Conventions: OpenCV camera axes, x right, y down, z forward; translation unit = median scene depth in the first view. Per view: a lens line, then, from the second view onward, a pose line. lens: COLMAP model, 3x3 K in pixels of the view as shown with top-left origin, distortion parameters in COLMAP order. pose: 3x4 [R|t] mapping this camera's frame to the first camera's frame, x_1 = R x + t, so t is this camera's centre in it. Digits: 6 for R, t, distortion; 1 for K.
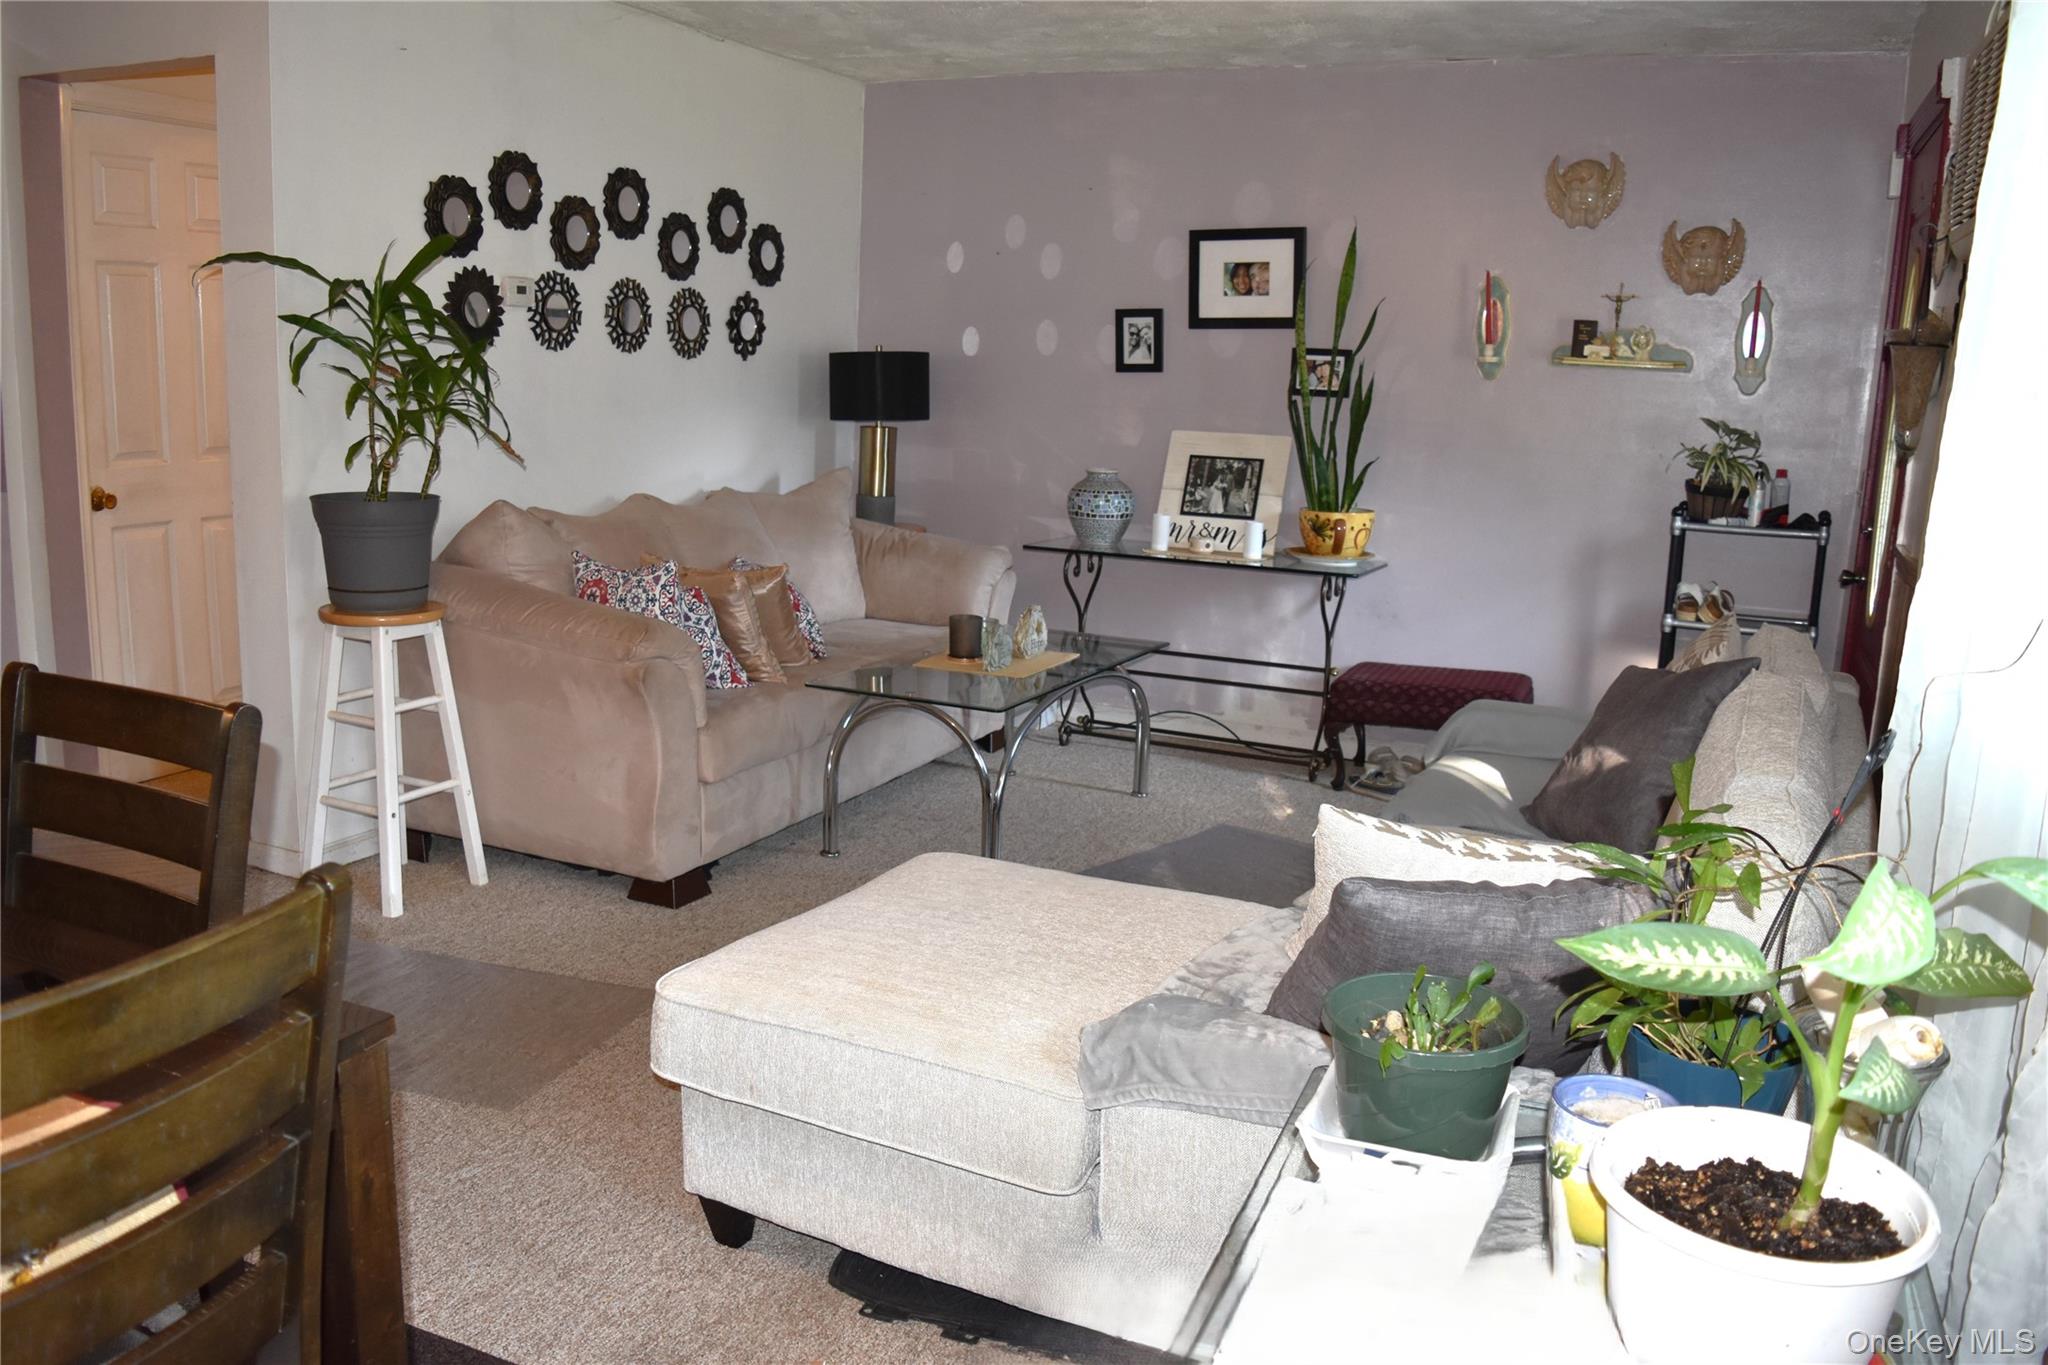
lens RADIAL K [[1619.4, 0, 1031.2], [0, 1619.4, 670.4], [0, 0, 1]] dist [0.006637, 0.004194]
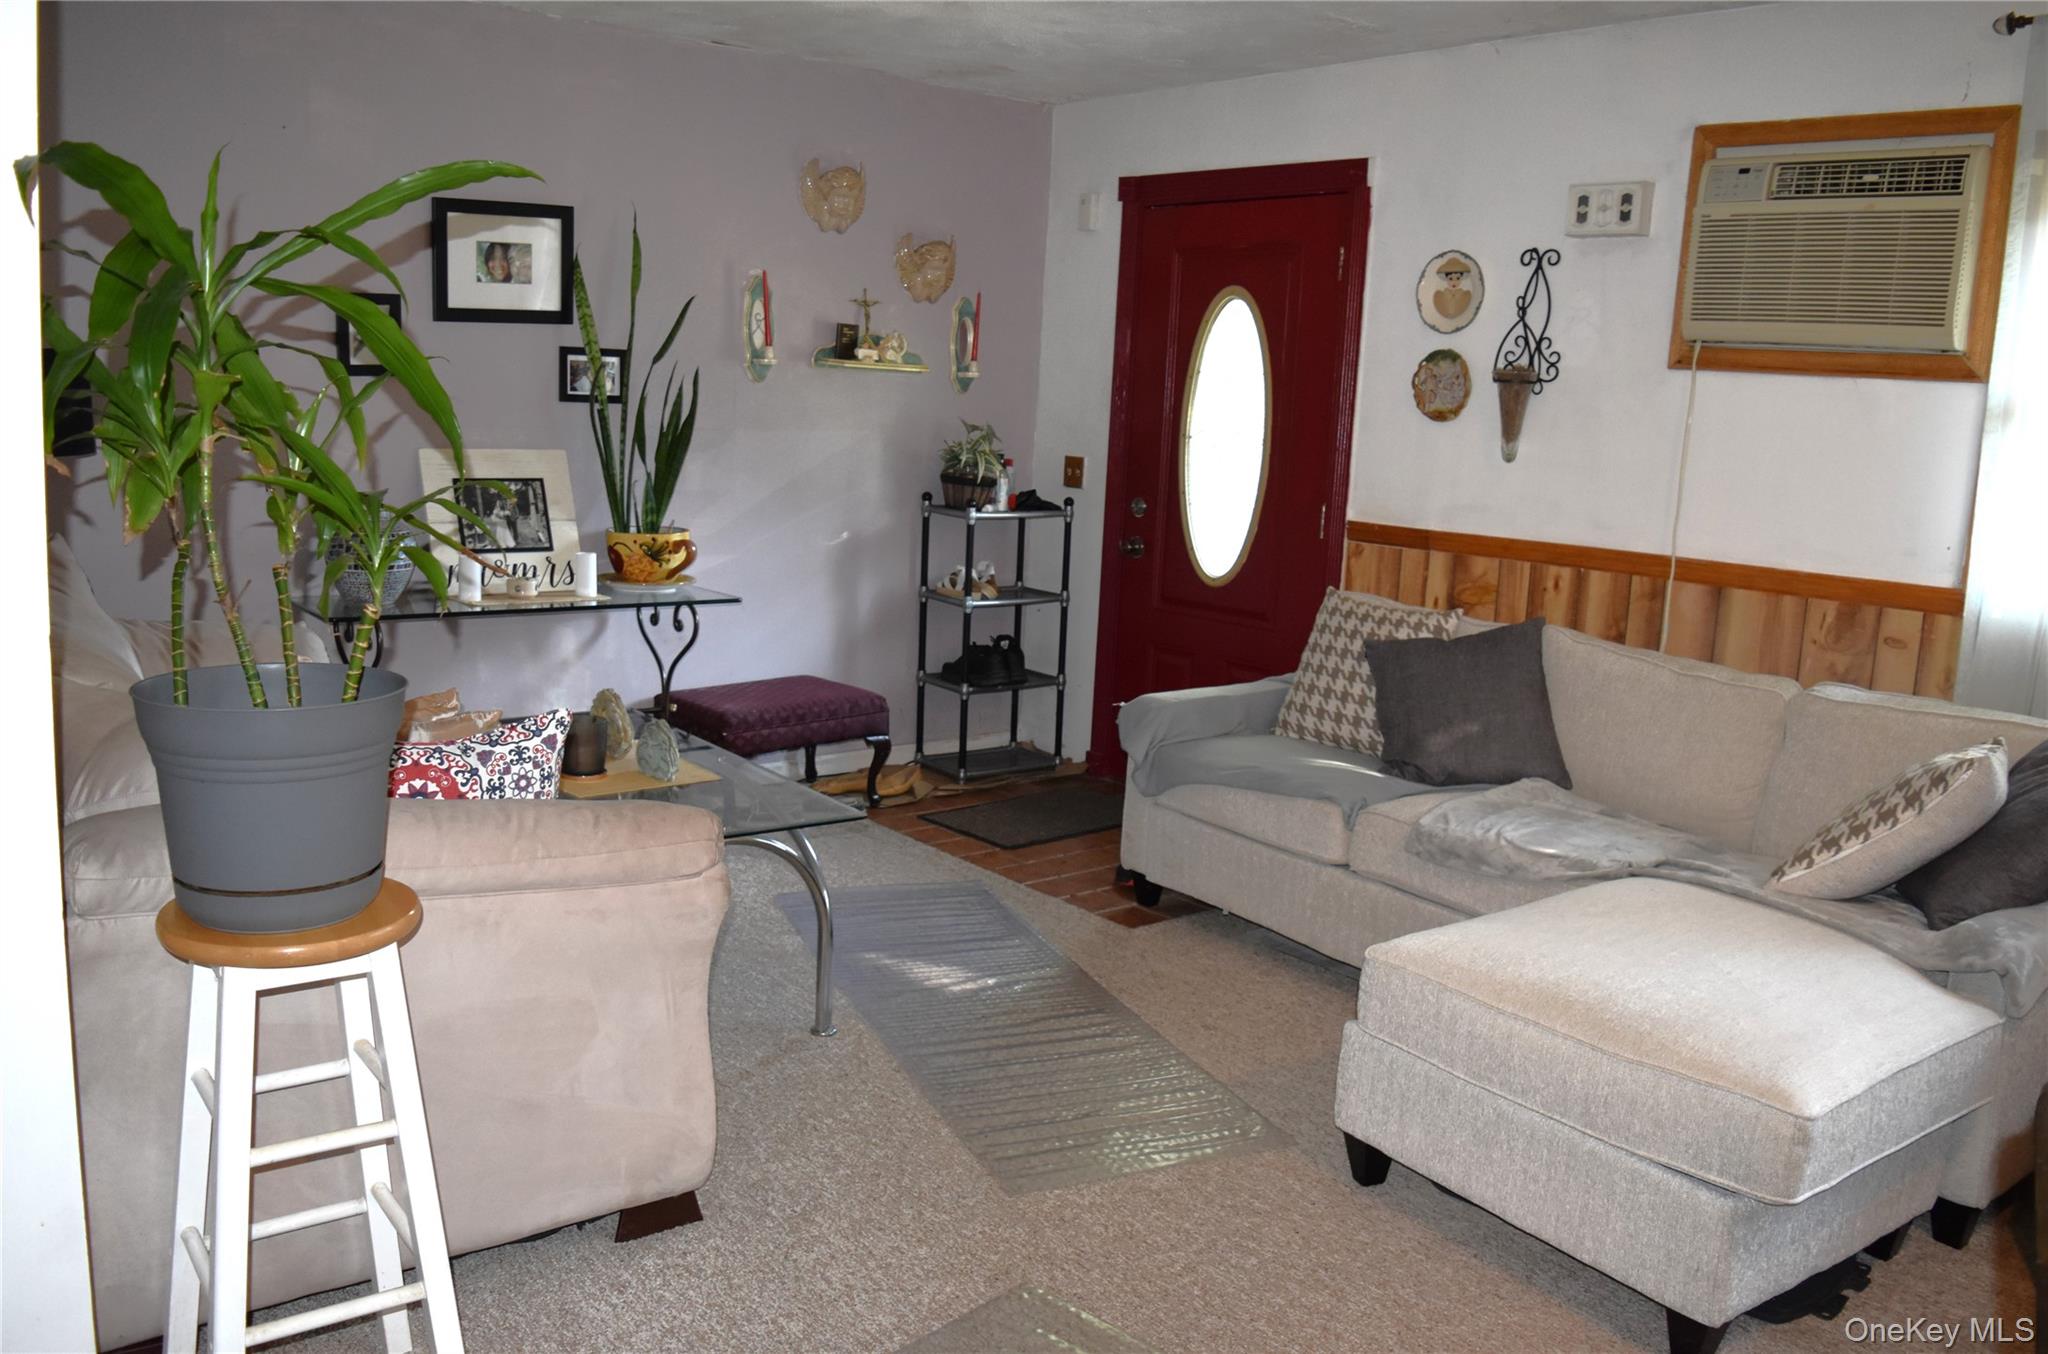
lens RADIAL K [[1643.3, 0, 1011.6], [0, 1643.3, 683.0], [0, 0, 1]] dist [-0.101916, 0.032579]
pose [[0.447519, -0.174507, 0.877083, -0.512765], [0.143814, 0.982054, 0.122014, -0.095298], [-0.882635, 0.071533, 0.464584, 0.407263]]
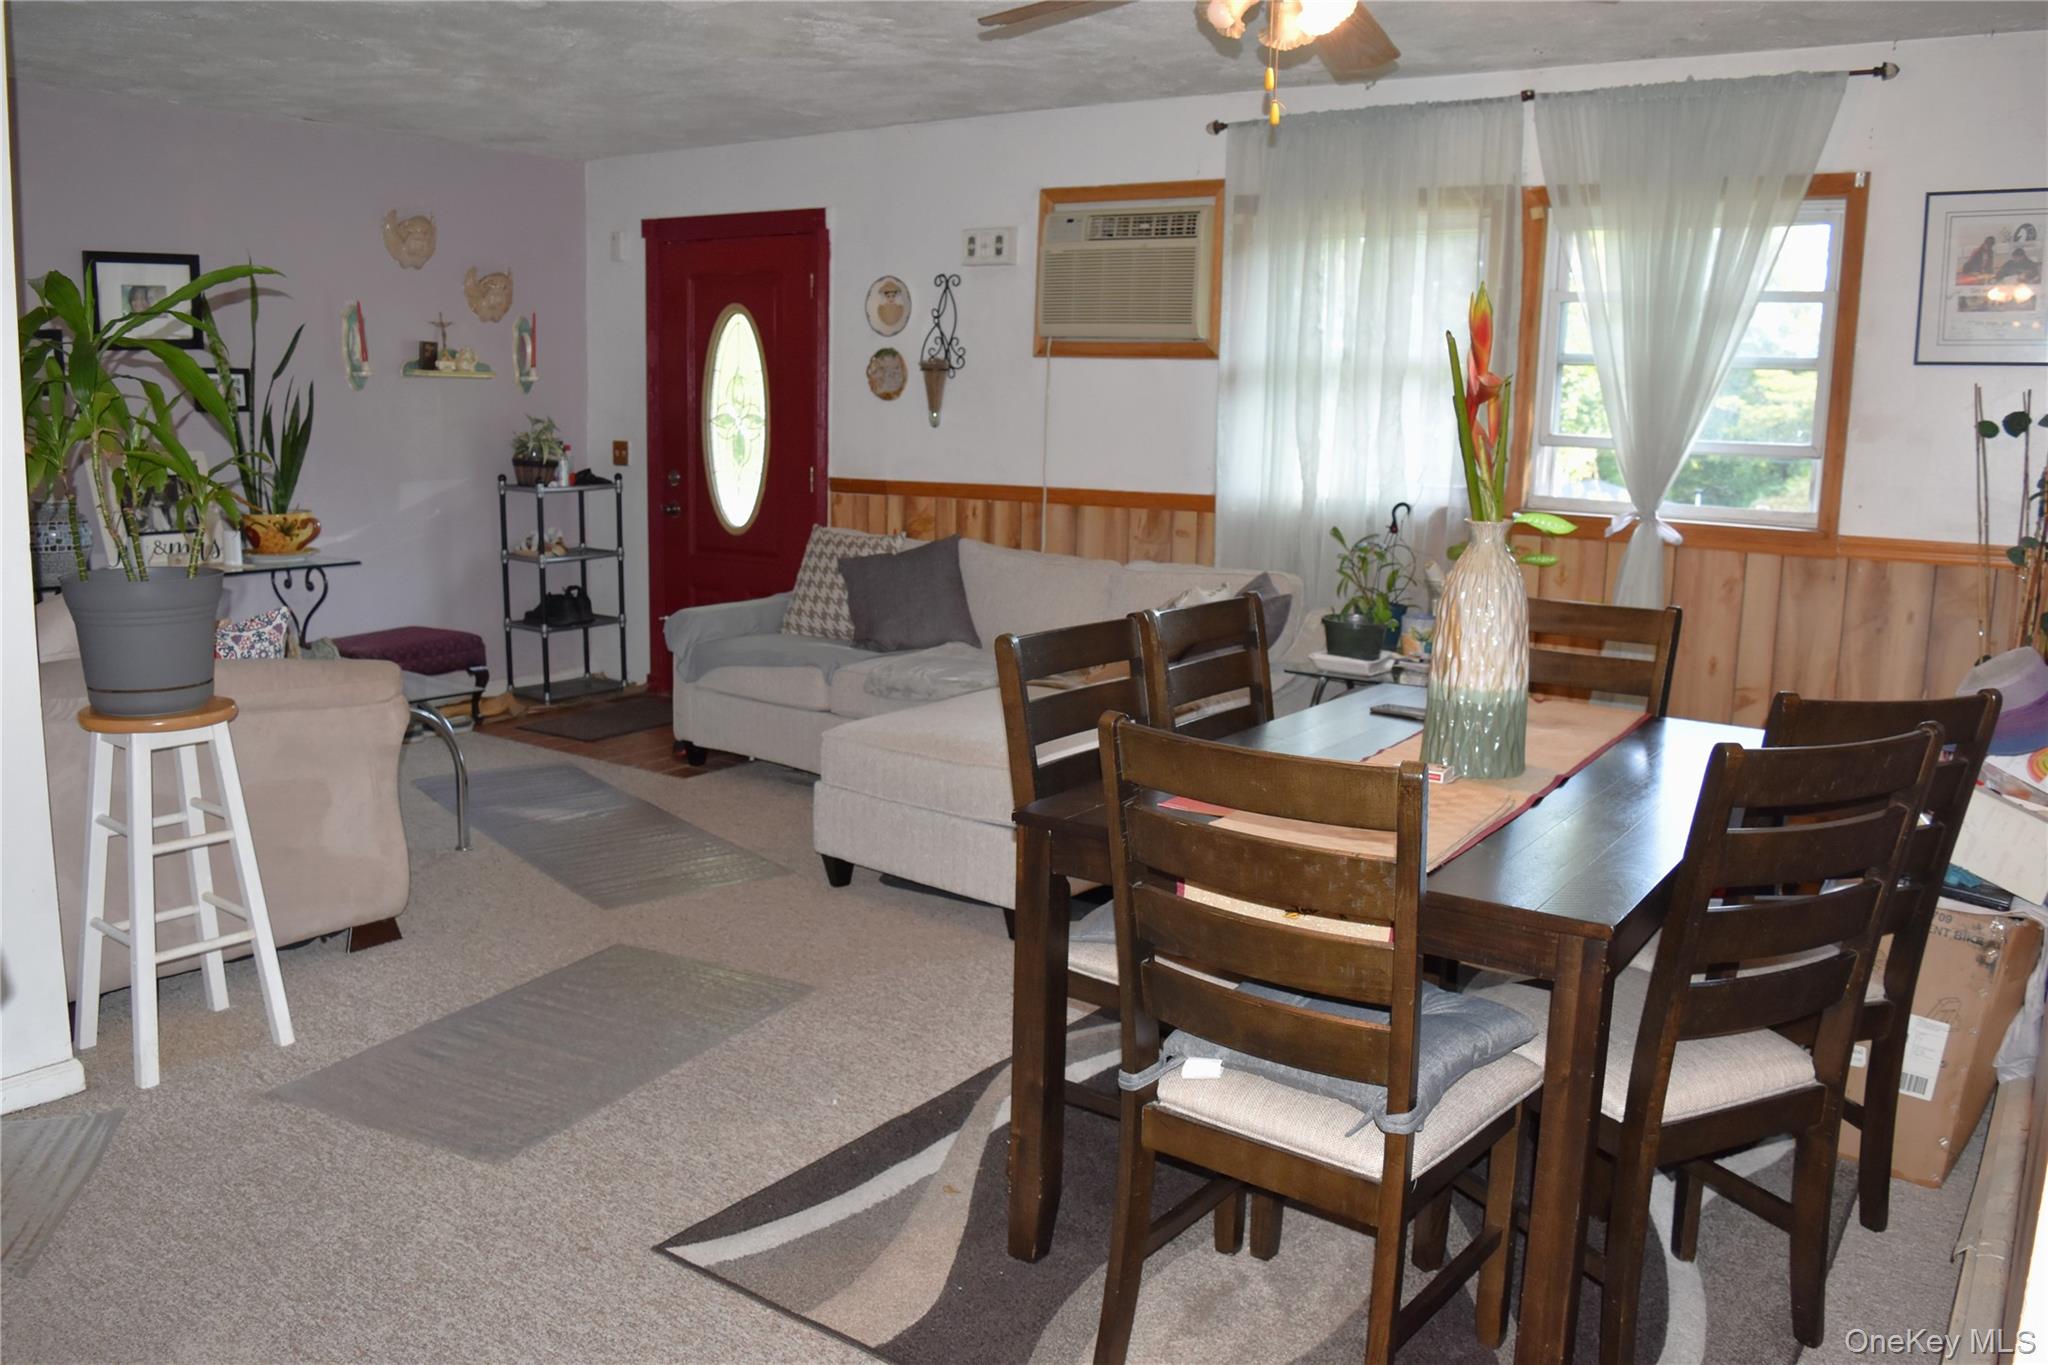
lens RADIAL K [[1643.3, 0, 1032.1], [0, 1643.3, 691.8], [0, 0, 1]] dist [-0.101916, 0.032579]
pose [[0.185479, -0.207273, 0.960539, -0.782471], [0.177879, 0.968434, 0.174629, -0.078539], [-0.966414, 0.138470, 0.216494, 0.275844]]
